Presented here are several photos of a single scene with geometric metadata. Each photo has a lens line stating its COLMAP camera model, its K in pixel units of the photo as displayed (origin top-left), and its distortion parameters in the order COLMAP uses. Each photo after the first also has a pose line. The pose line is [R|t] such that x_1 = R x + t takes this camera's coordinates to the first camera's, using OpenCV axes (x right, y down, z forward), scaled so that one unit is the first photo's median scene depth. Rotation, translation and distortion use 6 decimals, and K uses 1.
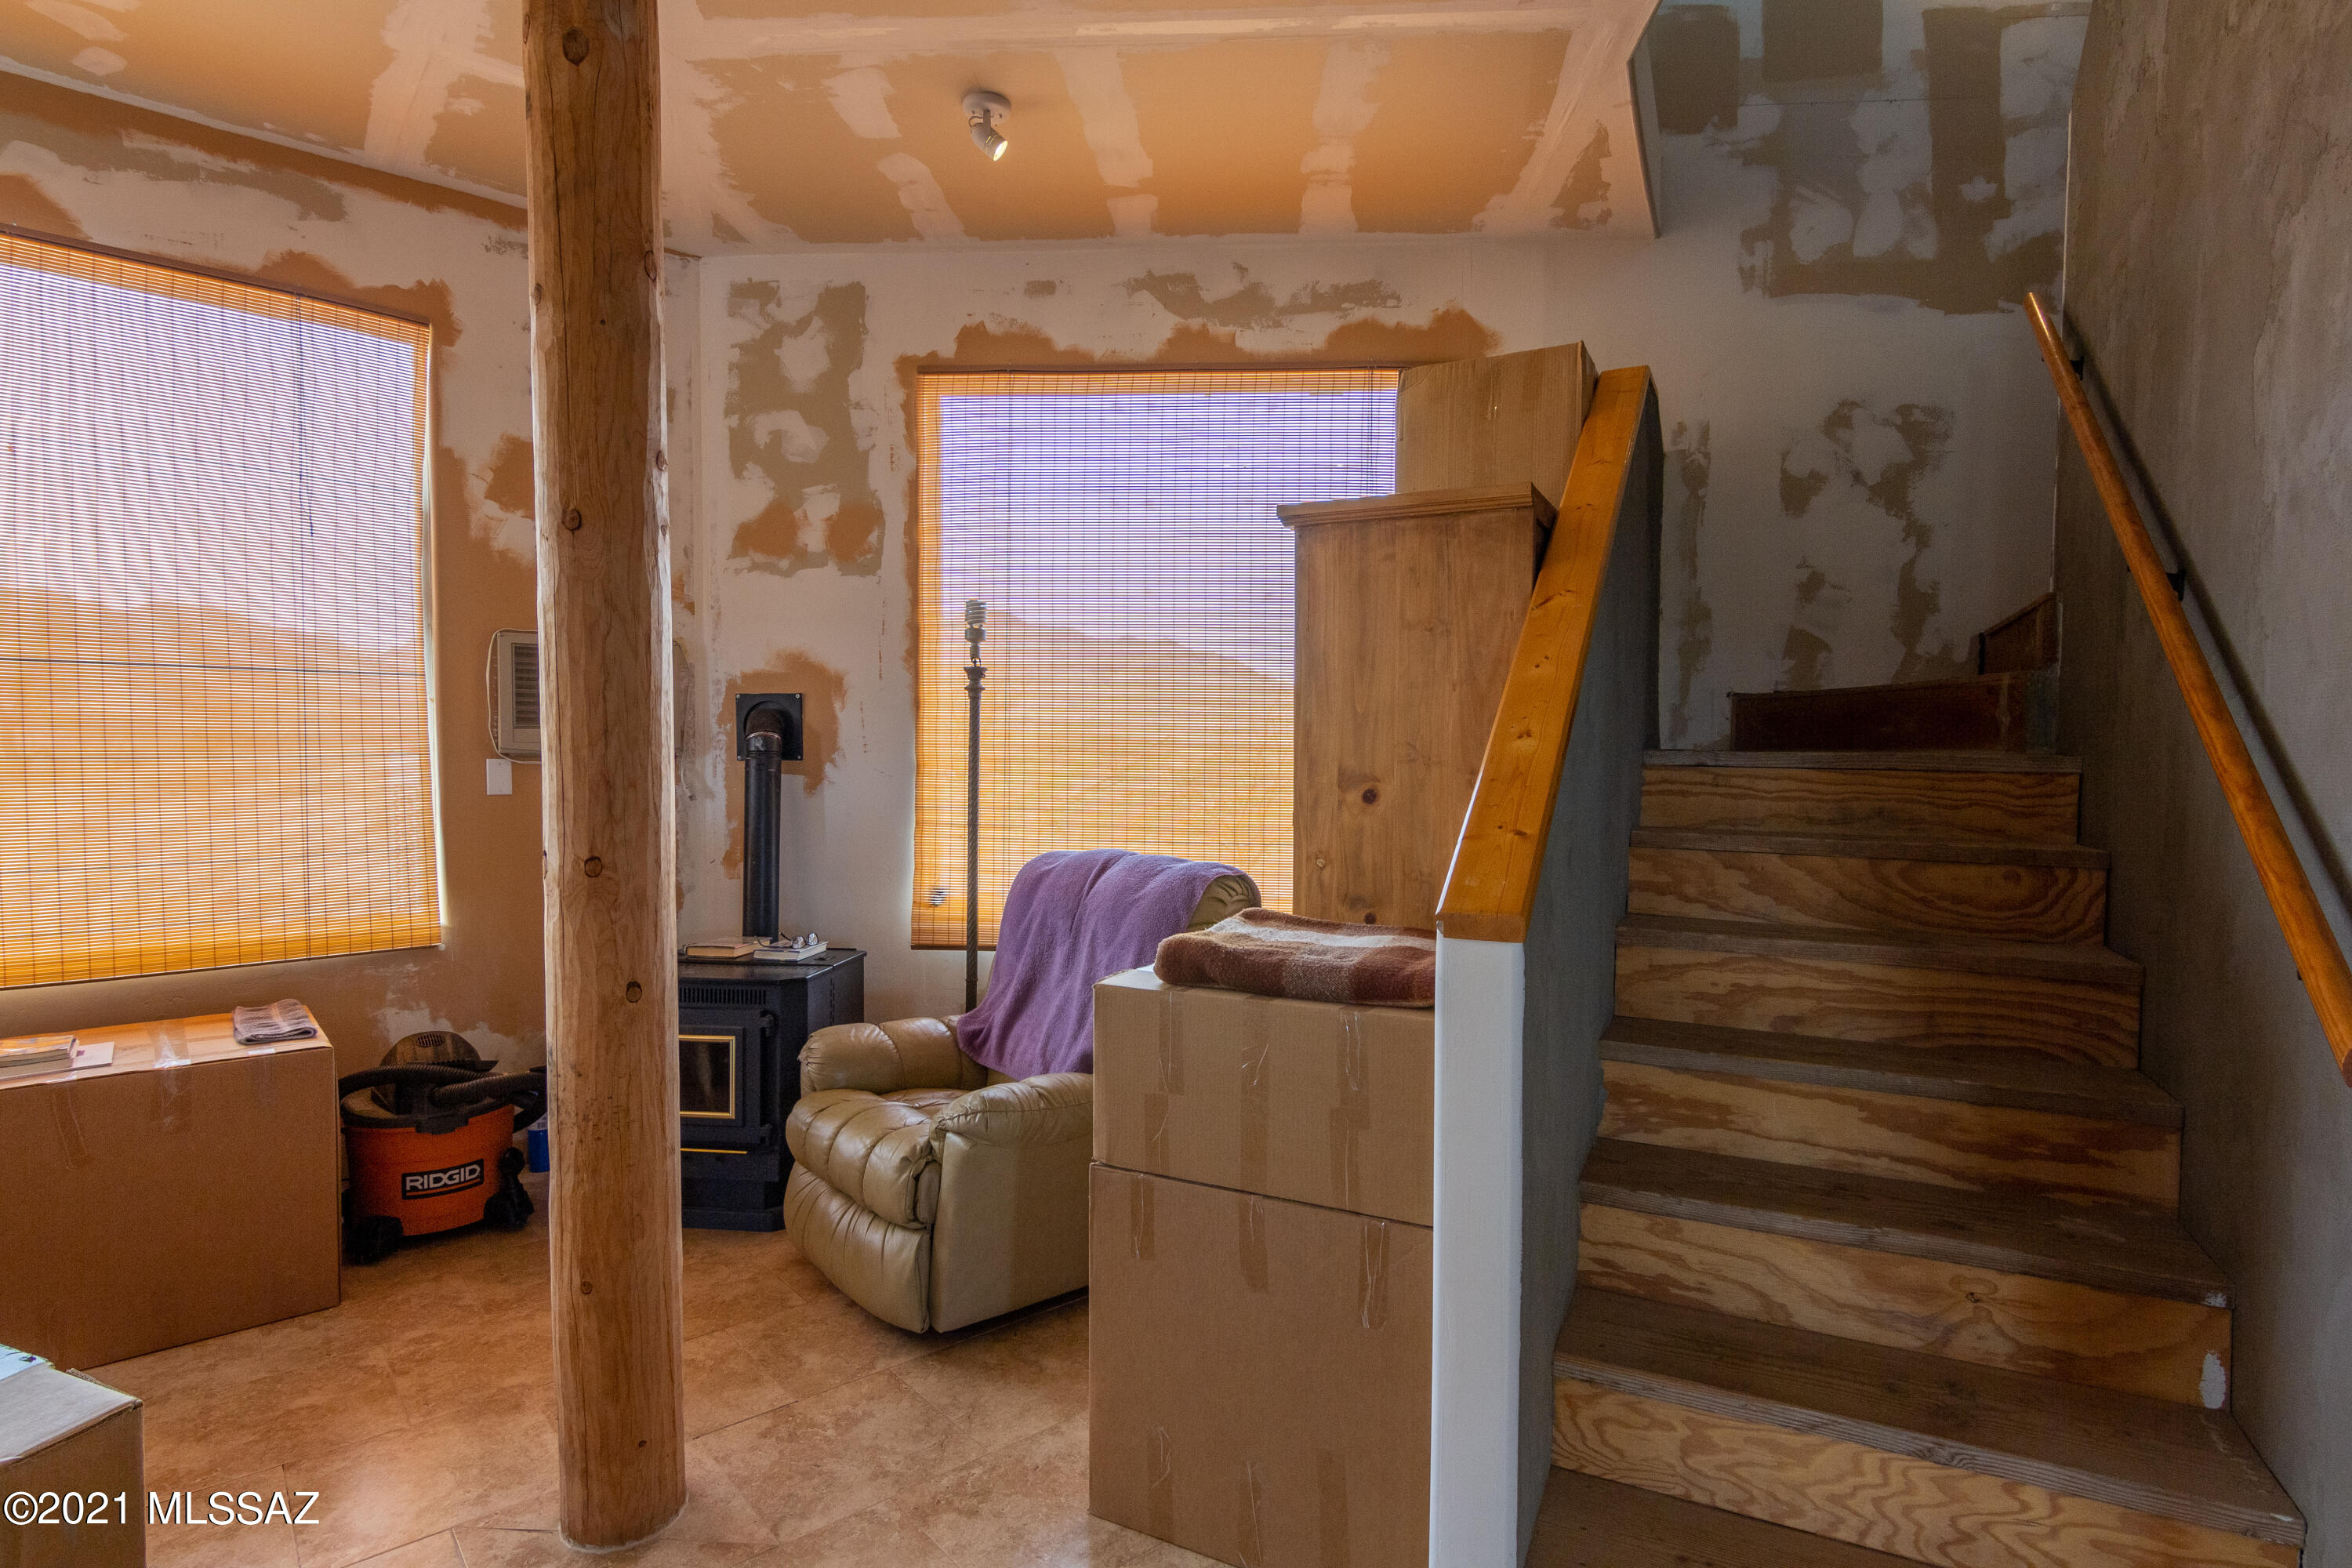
lens RADIAL K [[1214.0, 0, 1176.0], [0, 1214.0, 784.0], [0, 0, 1]] dist [0.001158, 0.000302]
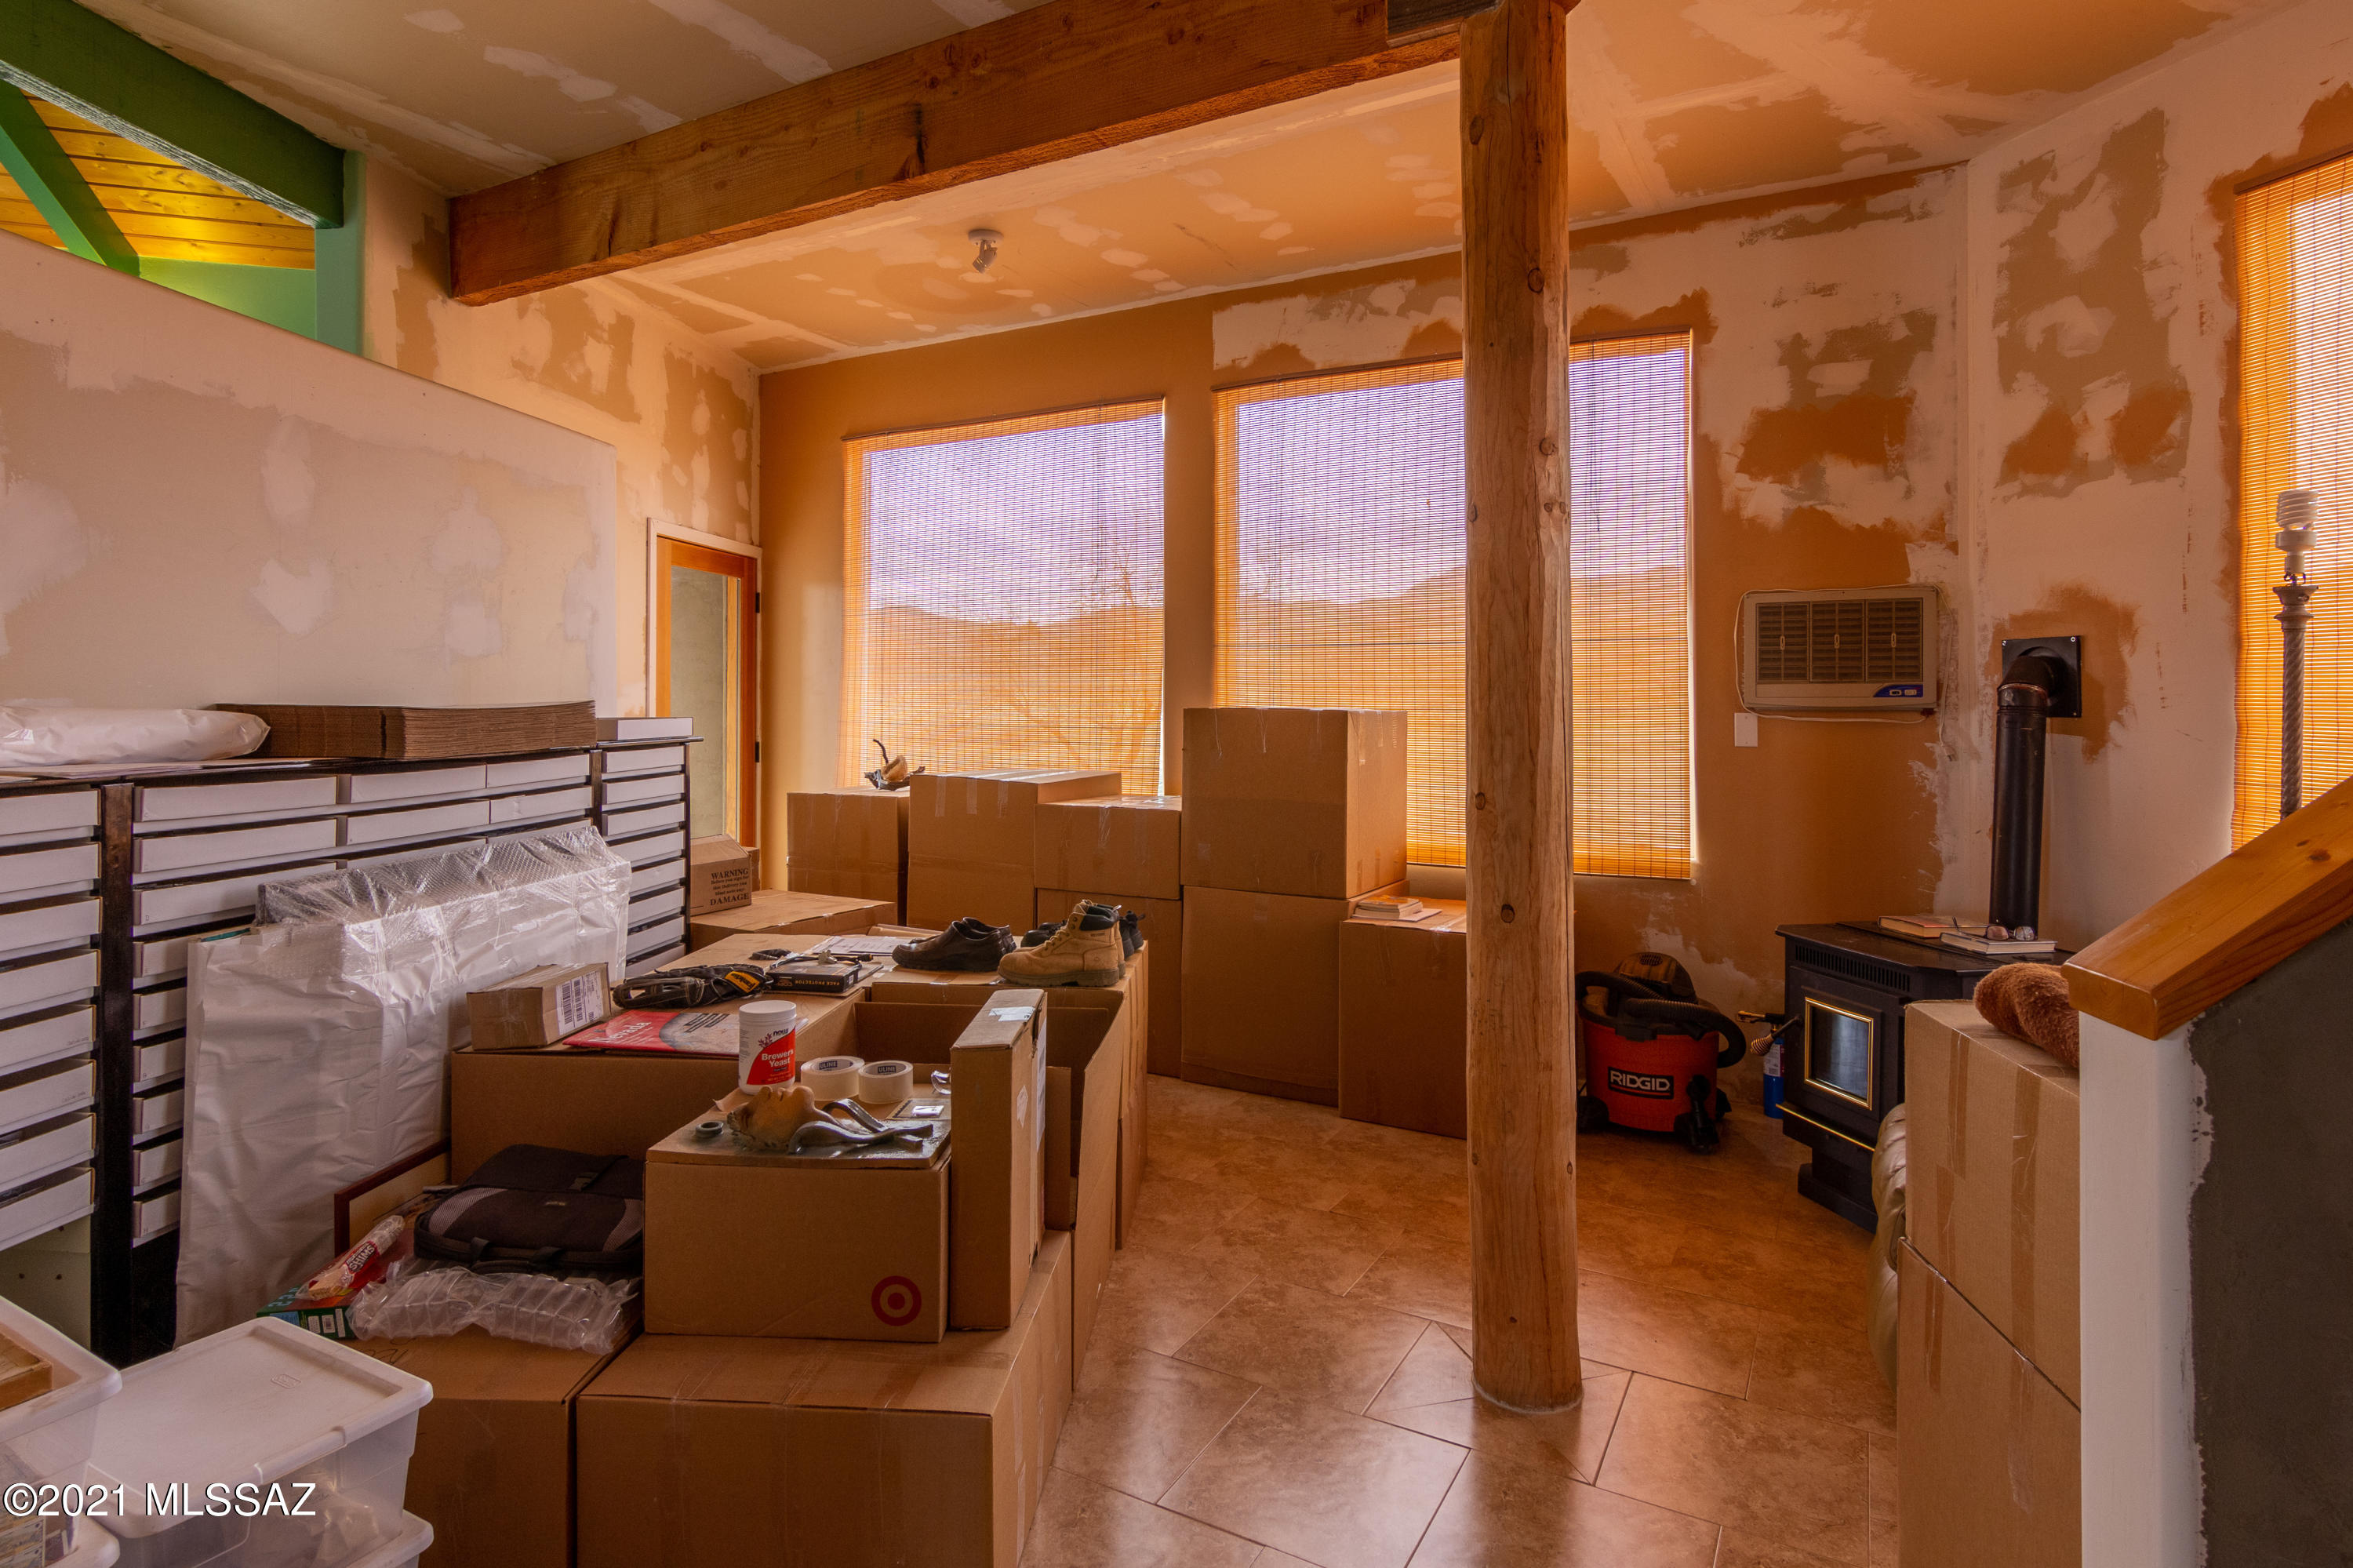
lens RADIAL K [[1240.6, 0, 1177.7], [0, 1240.6, 680.0], [0, 0, 1]] dist [0.000040, 0.001296]
pose [[0.337571, -0.018523, -0.941118, 0.273269], [-0.028714, 0.999138, -0.029964, -0.002416], [0.940862, 0.037138, 0.336749, 0.149738]]
